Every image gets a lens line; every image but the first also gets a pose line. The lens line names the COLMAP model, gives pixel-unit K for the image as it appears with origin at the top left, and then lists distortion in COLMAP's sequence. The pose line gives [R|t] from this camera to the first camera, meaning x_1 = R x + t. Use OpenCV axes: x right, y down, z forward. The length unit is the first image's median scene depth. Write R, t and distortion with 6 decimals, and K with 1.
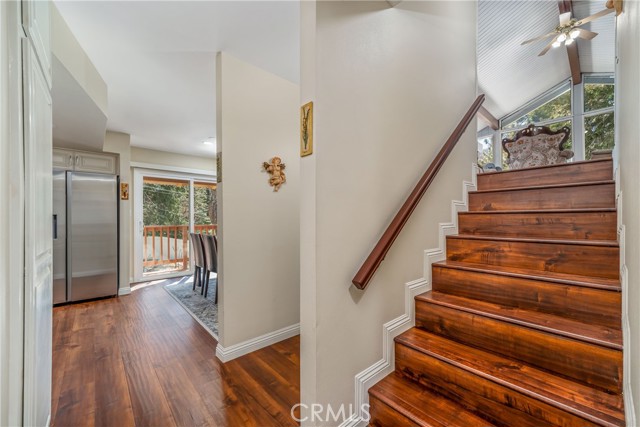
lens RADIAL K [[261.1, 0, 320.2], [0, 261.1, 216.1], [0, 0, 1]] dist [0.001037, -0.000228]
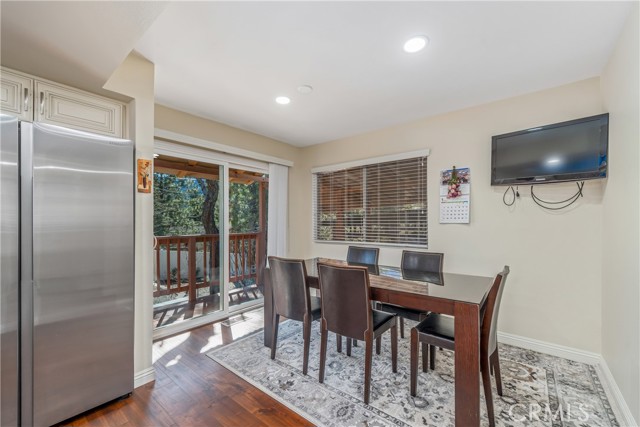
lens RADIAL K [[261.1, 0, 318.1], [0, 261.1, 217.5], [0, 0, 1]] dist [0.001037, -0.000228]
pose [[0.997284, -0.002534, 0.073606, -0.456409], [0.002169, 0.999985, 0.005042, -0.014598], [-0.073618, -0.004869, 0.997275, 0.480789]]
